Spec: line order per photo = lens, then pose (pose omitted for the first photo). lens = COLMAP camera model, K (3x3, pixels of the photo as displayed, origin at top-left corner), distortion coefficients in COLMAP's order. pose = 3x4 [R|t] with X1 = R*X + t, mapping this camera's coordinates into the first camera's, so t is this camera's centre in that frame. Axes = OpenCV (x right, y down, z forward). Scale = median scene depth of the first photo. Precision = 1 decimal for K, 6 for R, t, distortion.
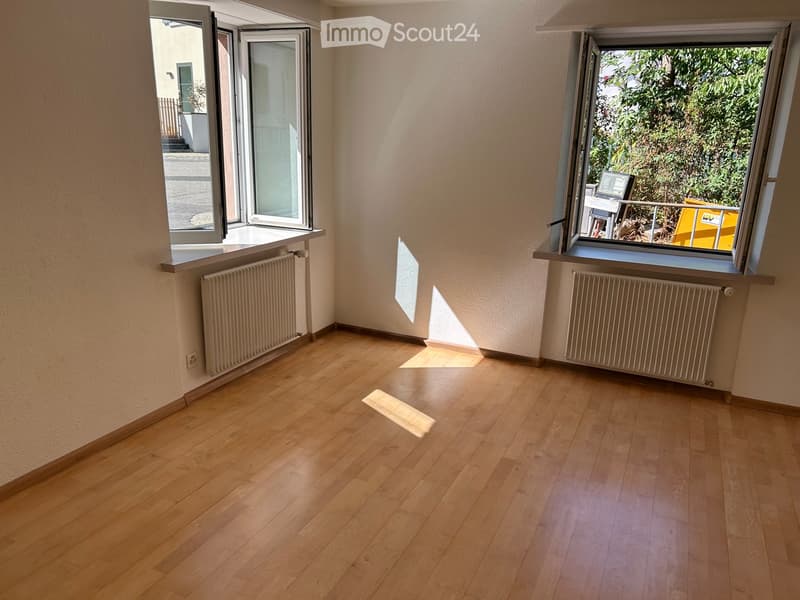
lens RADIAL K [[601.6, 0, 400.0], [0, 601.6, 300.0], [0, 0, 1]] dist [0.062584, -0.067606]
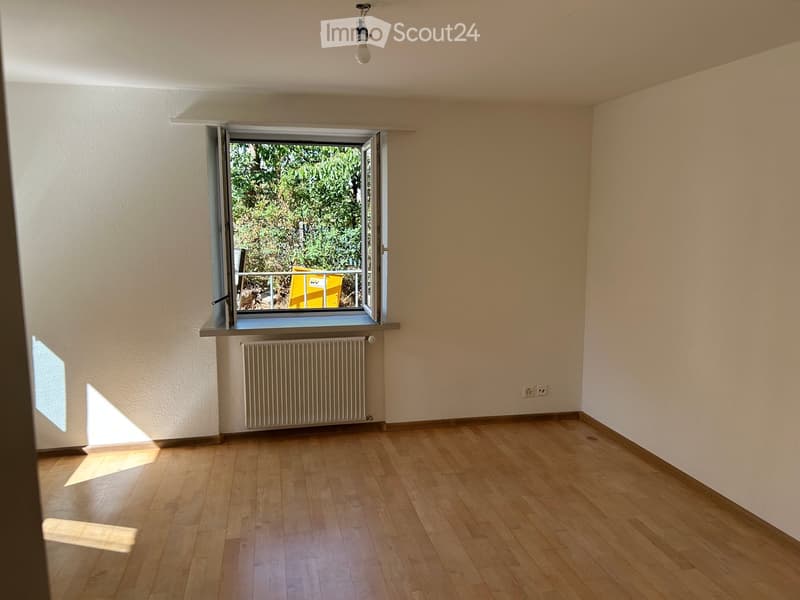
lens RADIAL K [[601.6, 0, 400.0], [0, 601.6, 300.0], [0, 0, 1]] dist [0.062584, -0.067606]
pose [[0.793663, -0.112285, 0.597906, -0.111517], [0.182220, 0.981573, -0.057543, -0.010698], [-0.580427, 0.154620, 0.799498, -0.011975]]
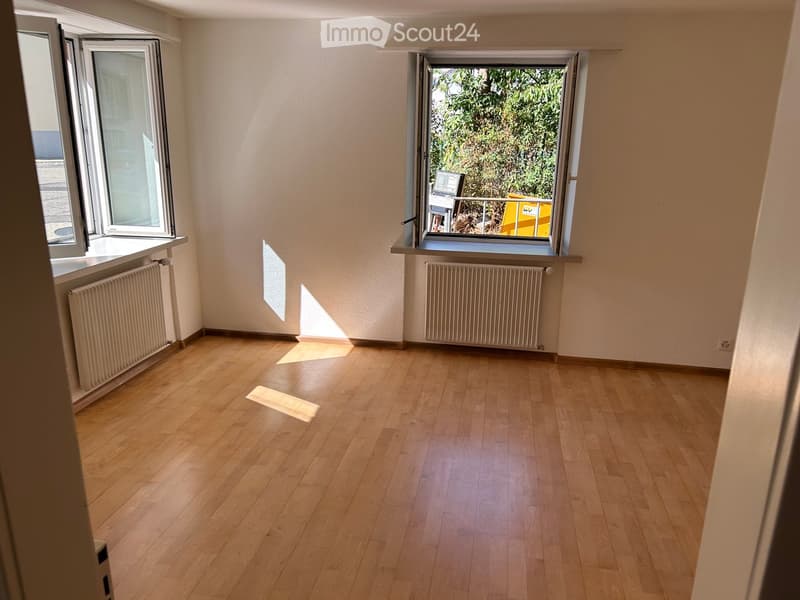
lens RADIAL K [[601.6, 0, 400.0], [0, 601.6, 300.0], [0, 0, 1]] dist [0.062584, -0.067606]
pose [[0.965086, -0.079061, 0.249718, -0.048148], [0.078735, 0.996831, 0.011310, 0.006173], [-0.249821, 0.008746, 0.968253, -0.082194]]
